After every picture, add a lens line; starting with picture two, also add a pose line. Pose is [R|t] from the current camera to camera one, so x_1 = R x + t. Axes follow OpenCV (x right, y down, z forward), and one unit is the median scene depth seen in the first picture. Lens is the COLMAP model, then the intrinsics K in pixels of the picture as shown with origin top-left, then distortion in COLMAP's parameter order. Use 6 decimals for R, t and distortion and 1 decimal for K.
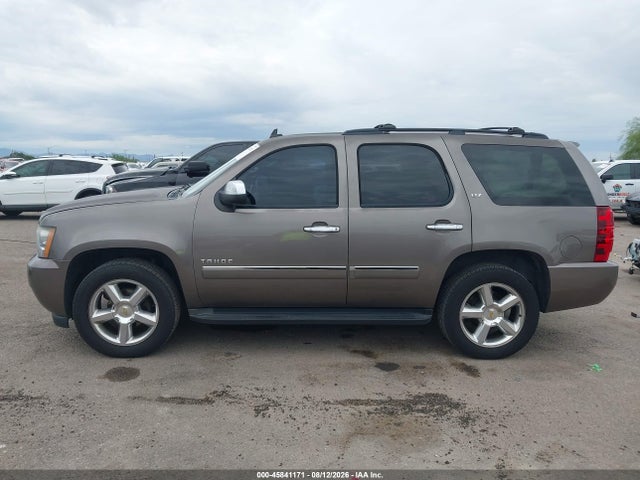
lens RADIAL K [[505.1, 0, 320.4], [0, 505.1, 232.6], [0, 0, 1]] dist [0.044436, -0.094094]
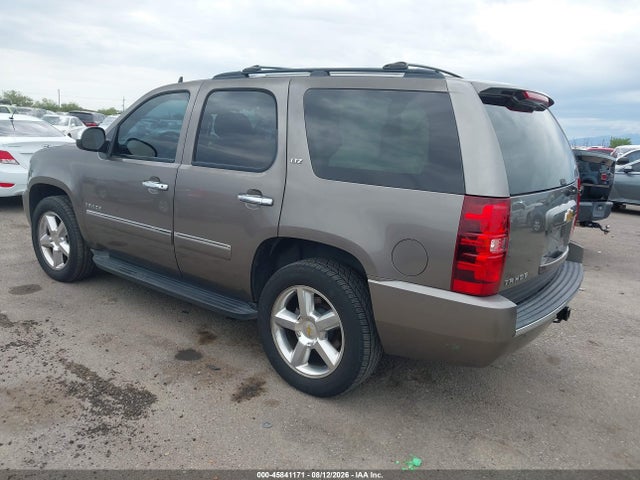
lens RADIAL K [[501.9, 0, 320.0], [0, 501.9, 240.0], [0, 0, 1]] dist [0.101513, -0.140843]
pose [[0.763485, 0.162179, -0.625131, 0.804077], [-0.131237, 0.986721, 0.095705, -0.036041], [0.632351, 0.008971, 0.774630, 0.478542]]
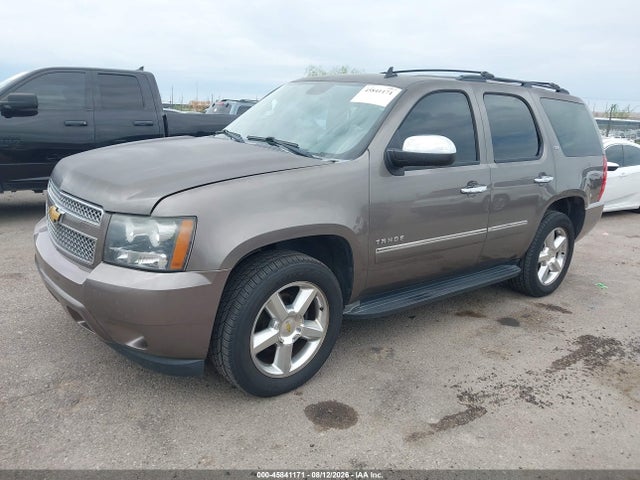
lens RADIAL K [[490.1, 0, 320.0], [0, 490.1, 240.0], [0, 0, 1]] dist [0.085329, -0.111195]
pose [[0.806065, -0.125649, 0.578335, -0.725670], [0.049430, 0.988082, 0.145776, -0.059520], [-0.589760, -0.088918, 0.802669, 0.445165]]
